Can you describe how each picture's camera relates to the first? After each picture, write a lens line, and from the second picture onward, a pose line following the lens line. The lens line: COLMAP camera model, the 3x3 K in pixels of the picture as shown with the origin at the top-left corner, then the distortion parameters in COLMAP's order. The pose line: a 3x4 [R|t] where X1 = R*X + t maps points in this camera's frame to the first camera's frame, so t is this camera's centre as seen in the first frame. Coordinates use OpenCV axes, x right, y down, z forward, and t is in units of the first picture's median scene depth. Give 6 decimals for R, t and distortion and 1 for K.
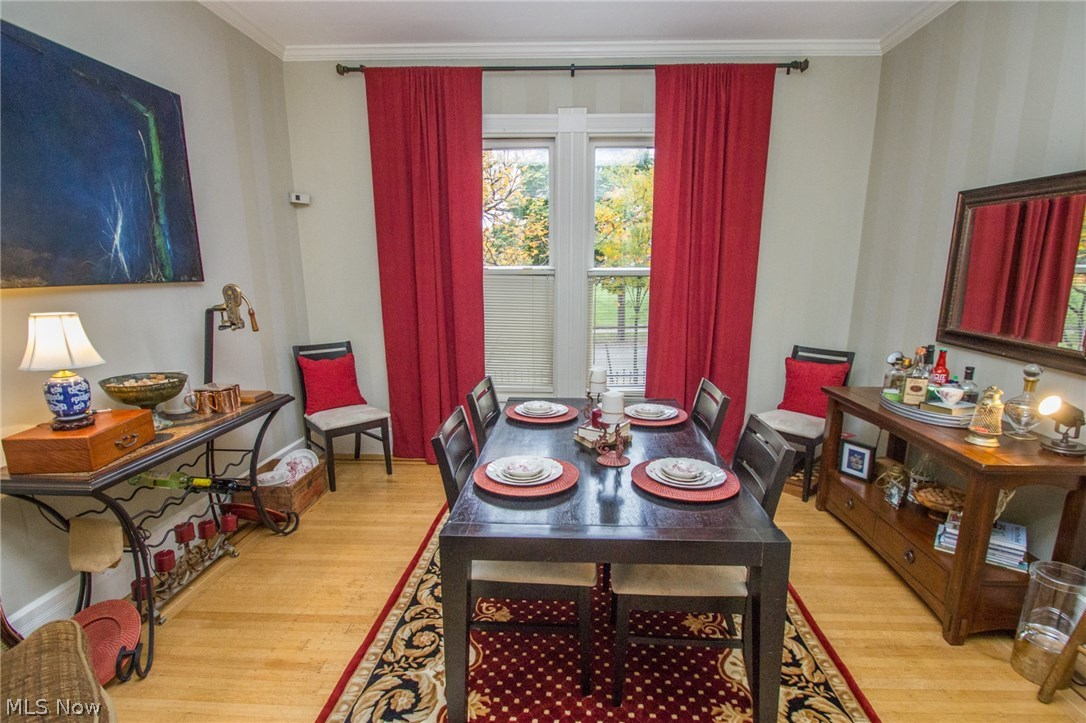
lens RADIAL K [[515.1, 0, 552.6], [0, 515.1, 385.3], [0, 0, 1]] dist [0.018627, -0.020337]
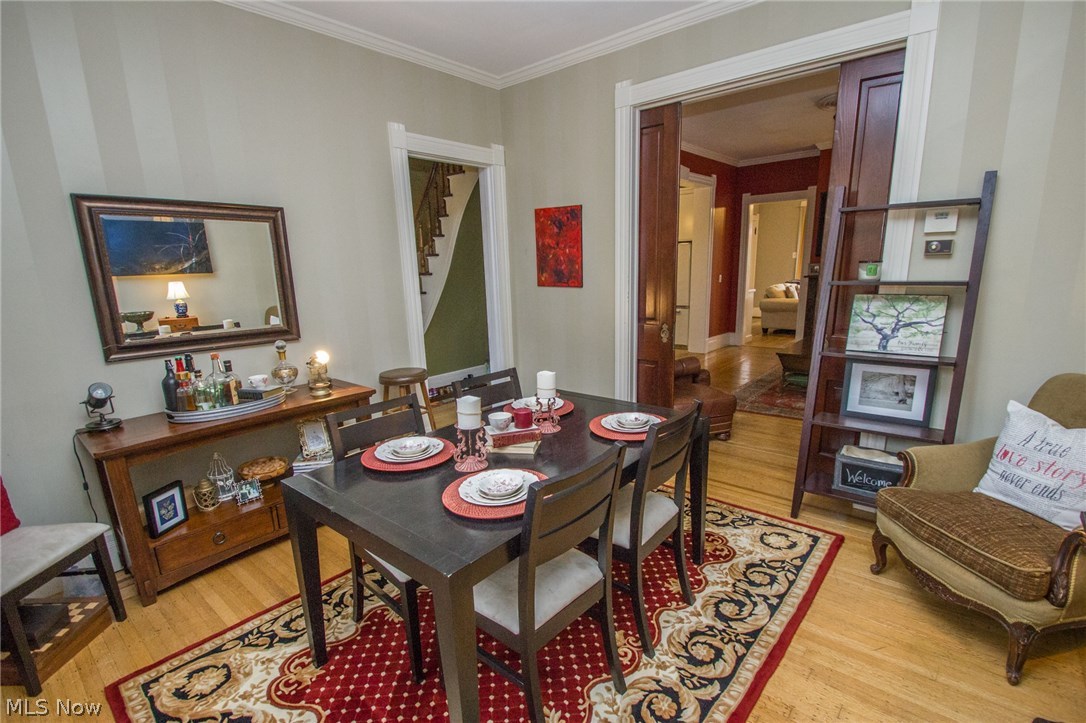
lens RADIAL K [[515.1, 0, 552.6], [0, 515.1, 385.3], [0, 0, 1]] dist [0.018627, -0.020337]
pose [[-0.799539, -0.118951, 0.588718, -0.545978], [0.156670, 0.904952, 0.395621, -0.389356], [-0.579821, 0.408549, -0.704908, 1.677482]]
